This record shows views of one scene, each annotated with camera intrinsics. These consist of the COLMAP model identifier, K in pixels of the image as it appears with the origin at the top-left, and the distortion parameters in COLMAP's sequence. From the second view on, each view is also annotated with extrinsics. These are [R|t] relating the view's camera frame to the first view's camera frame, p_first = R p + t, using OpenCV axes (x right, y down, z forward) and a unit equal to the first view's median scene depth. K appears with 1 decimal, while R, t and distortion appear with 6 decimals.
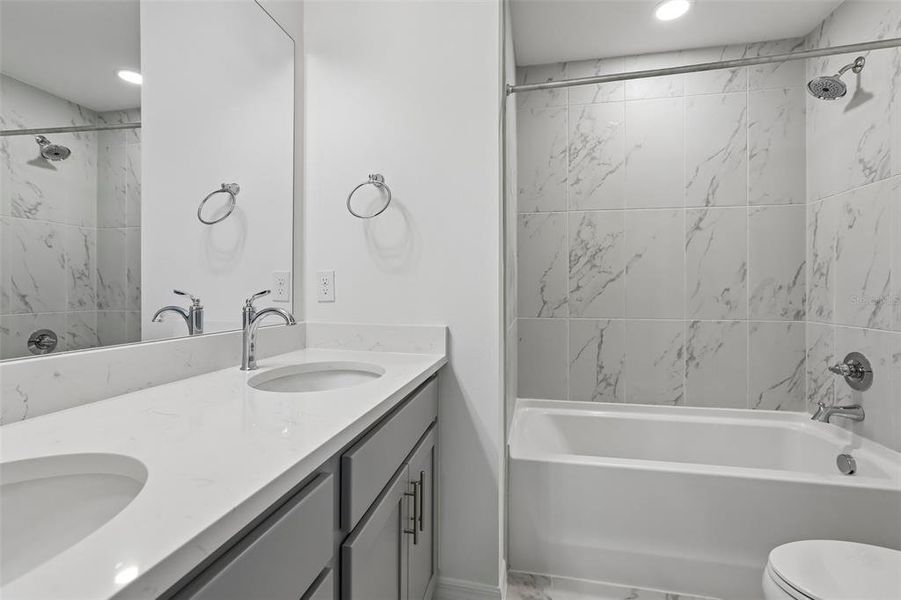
lens RADIAL K [[406.1, 0, 447.4], [0, 406.1, 301.7], [0, 0, 1]] dist [-0.012527, 0.001922]
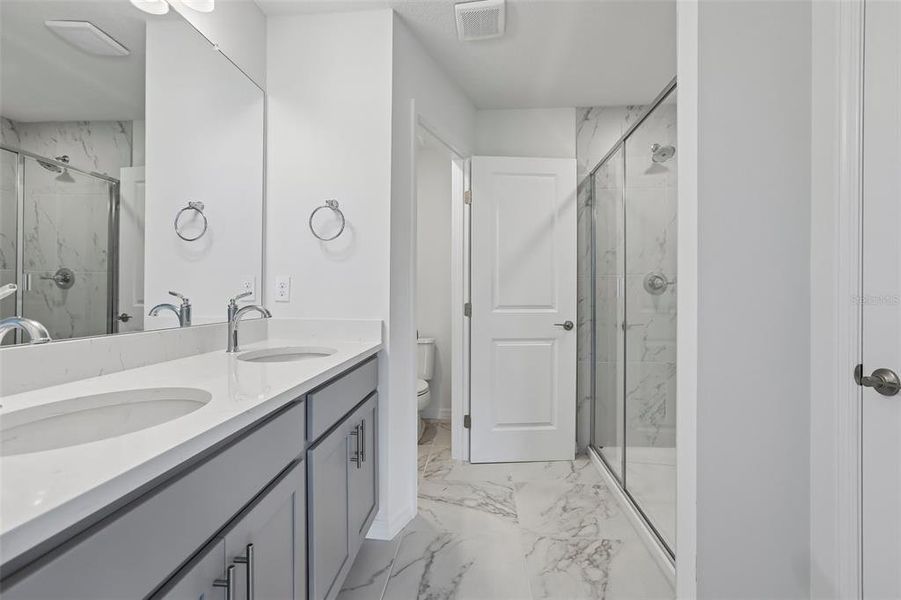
lens RADIAL K [[406.1, 0, 454.0], [0, 406.1, 304.5], [0, 0, 1]] dist [-0.012527, 0.001922]
pose [[0.993983, 0.002848, 0.109495, 0.084387], [-0.004018, 0.999937, 0.010467, -0.004840], [-0.109459, -0.010844, 0.993932, -0.389436]]
